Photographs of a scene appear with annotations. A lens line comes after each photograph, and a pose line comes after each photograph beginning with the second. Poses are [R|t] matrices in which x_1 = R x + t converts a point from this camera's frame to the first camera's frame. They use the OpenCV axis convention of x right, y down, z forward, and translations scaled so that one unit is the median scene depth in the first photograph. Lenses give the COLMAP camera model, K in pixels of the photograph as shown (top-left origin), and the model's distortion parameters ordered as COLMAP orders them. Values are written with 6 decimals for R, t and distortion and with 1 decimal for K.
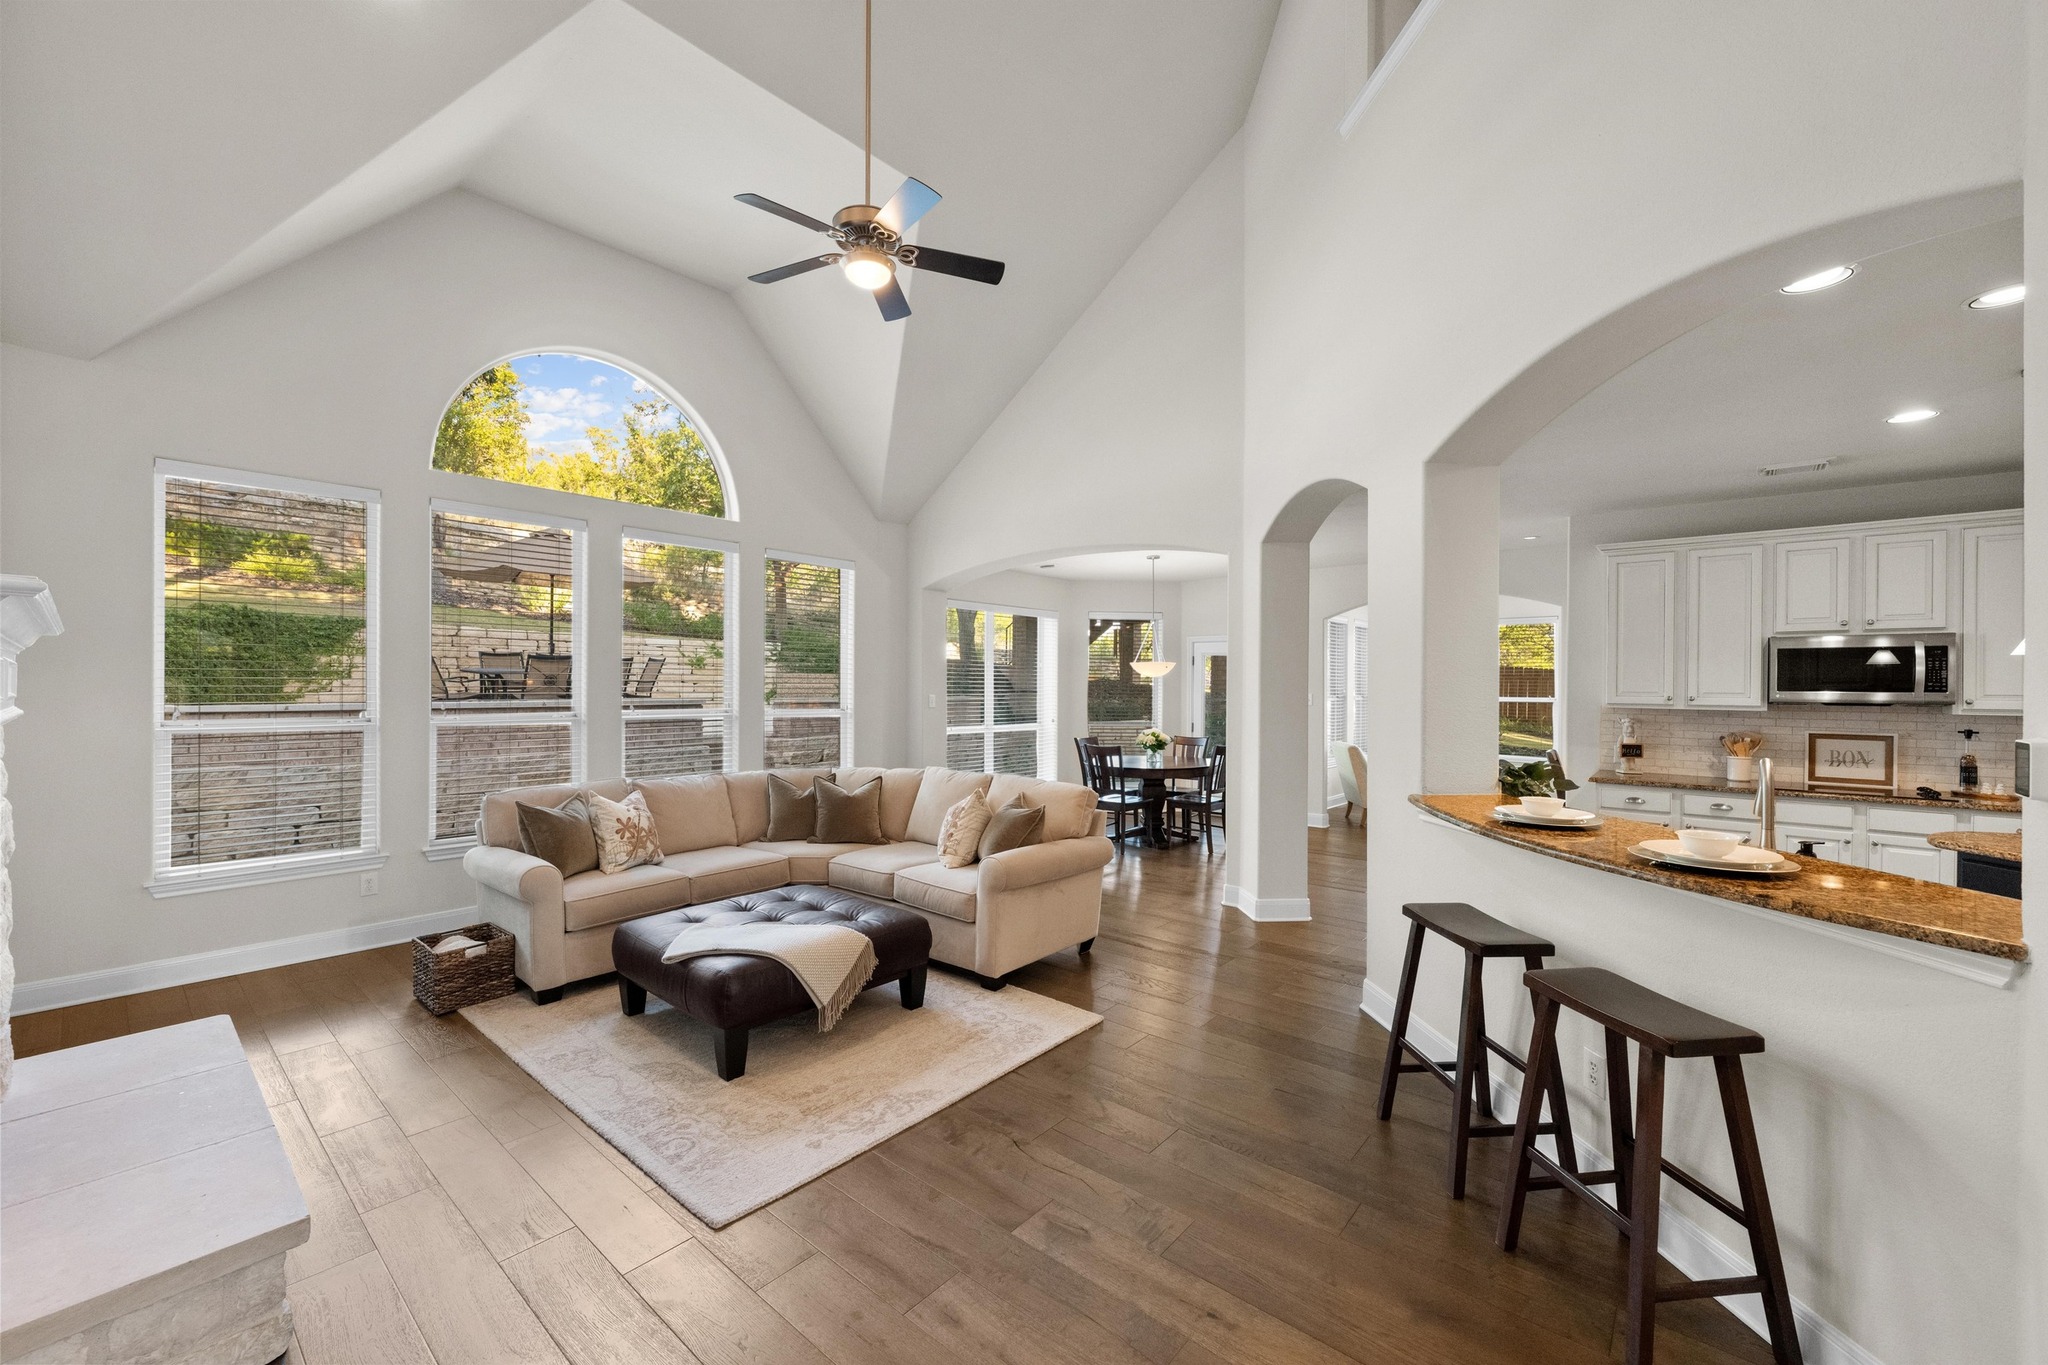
lens RADIAL K [[813.5, 0, 1010.1], [0, 813.5, 689.9], [0, 0, 1]] dist [0.002226, 0.000704]
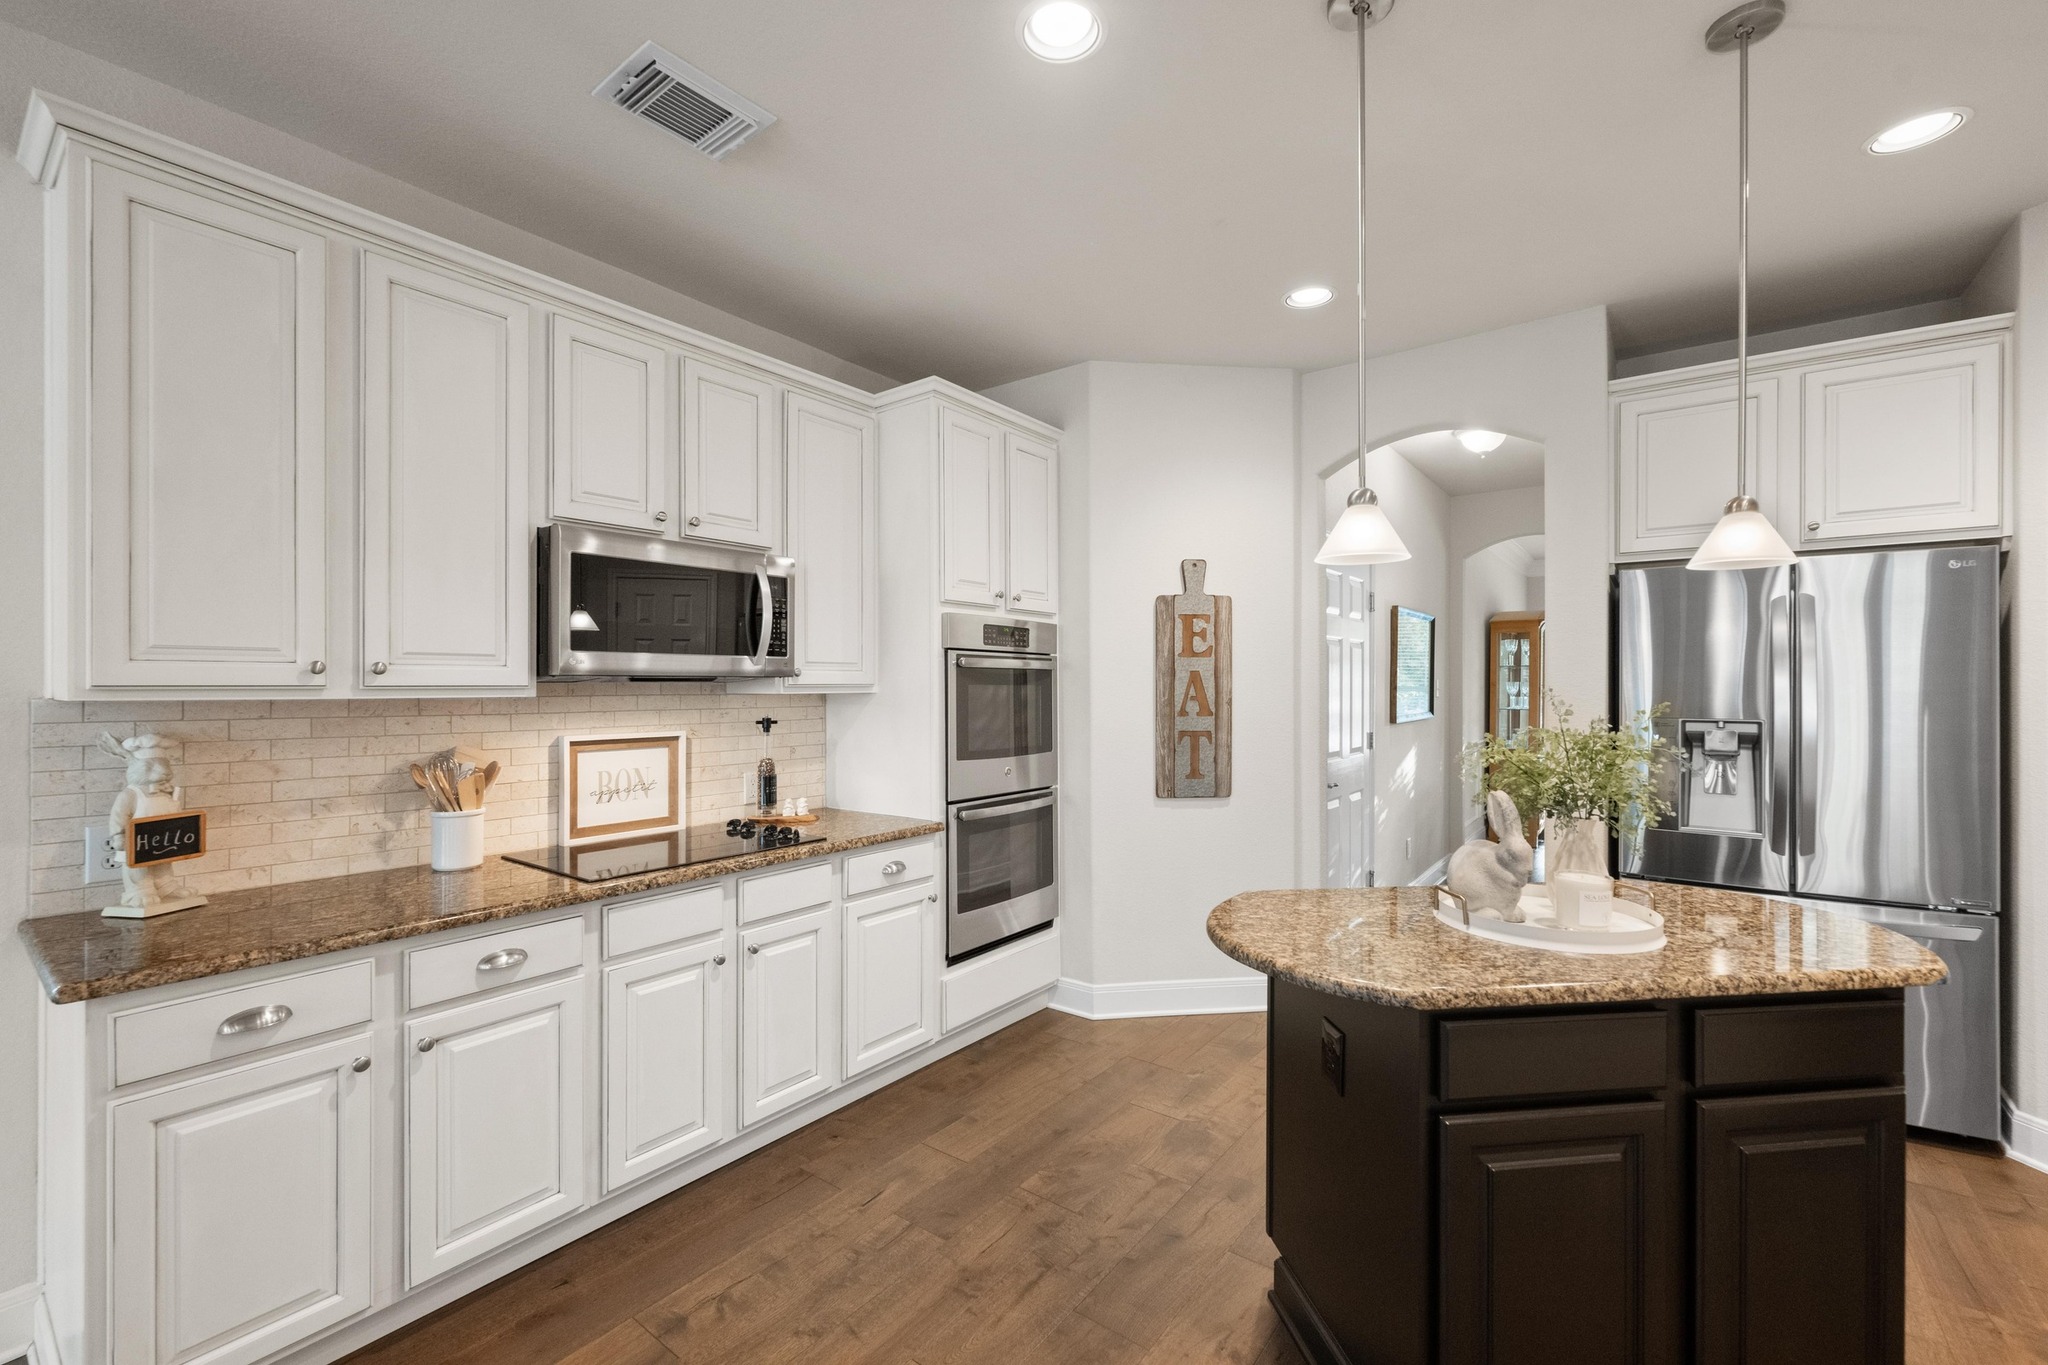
lens RADIAL K [[847.1, 0, 1036.8], [0, 847.1, 680.8], [0, 0, 1]] dist [0.001269, 0.000109]
pose [[-0.060867, -0.001099, 0.998145, 0.446057], [0.009701, 0.999952, 0.001692, 0.018244], [-0.998099, 0.009786, -0.060854, 0.731740]]
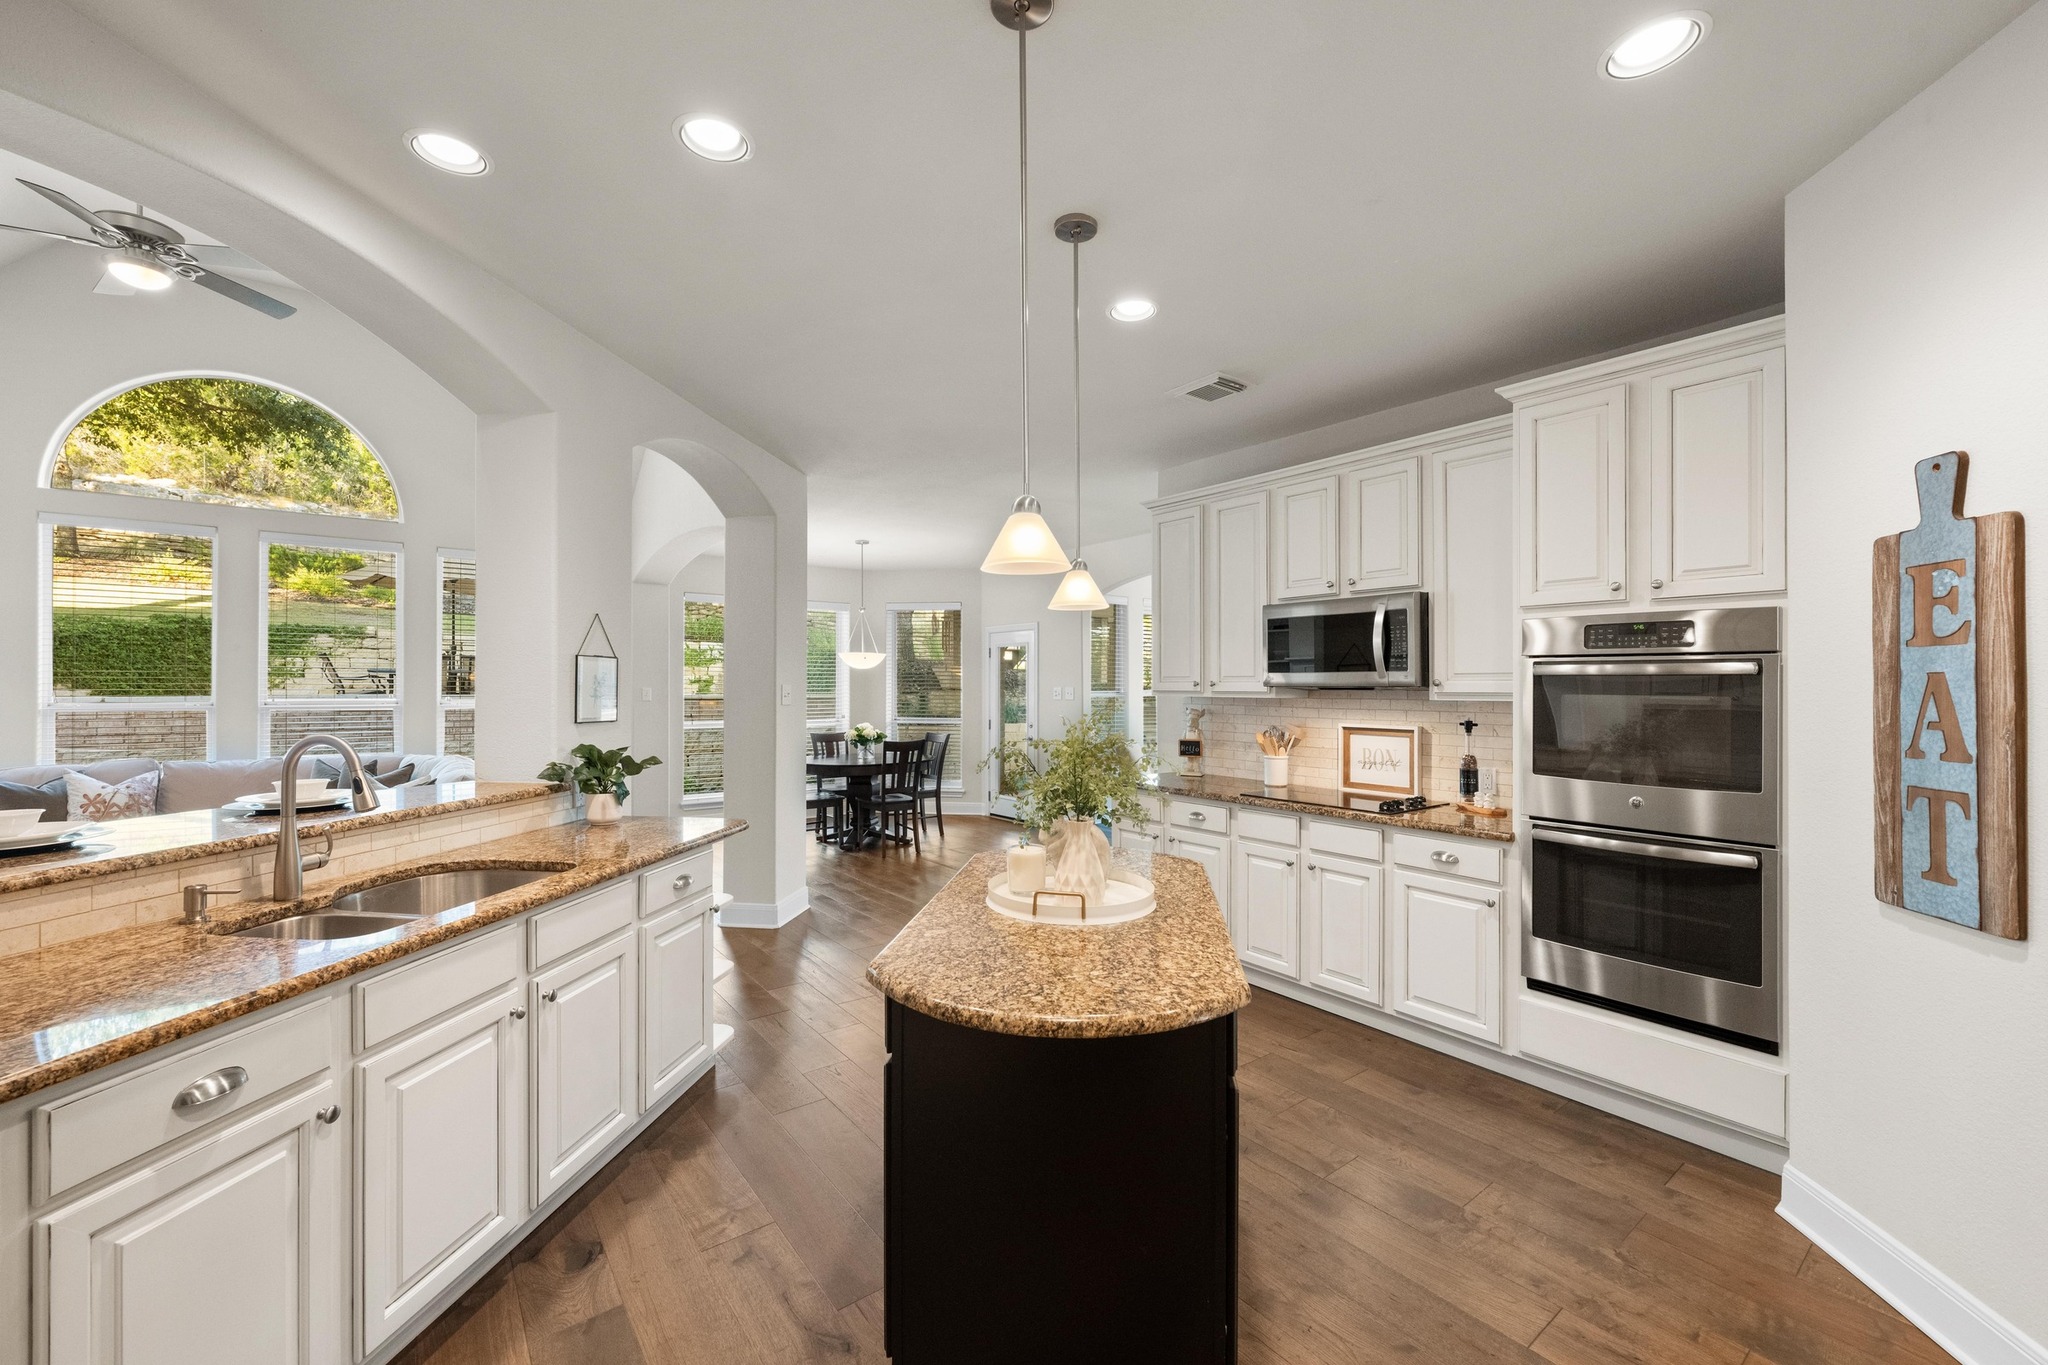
lens RADIAL K [[813.5, 0, 1016.9], [0, 813.5, 689.7], [0, 0, 1]] dist [0.002226, 0.000704]
pose [[0.977996, -0.001846, -0.208618, 0.812294], [0.000389, 0.999975, -0.007023, 0.022088], [0.208625, 0.006787, 0.977972, 0.160963]]
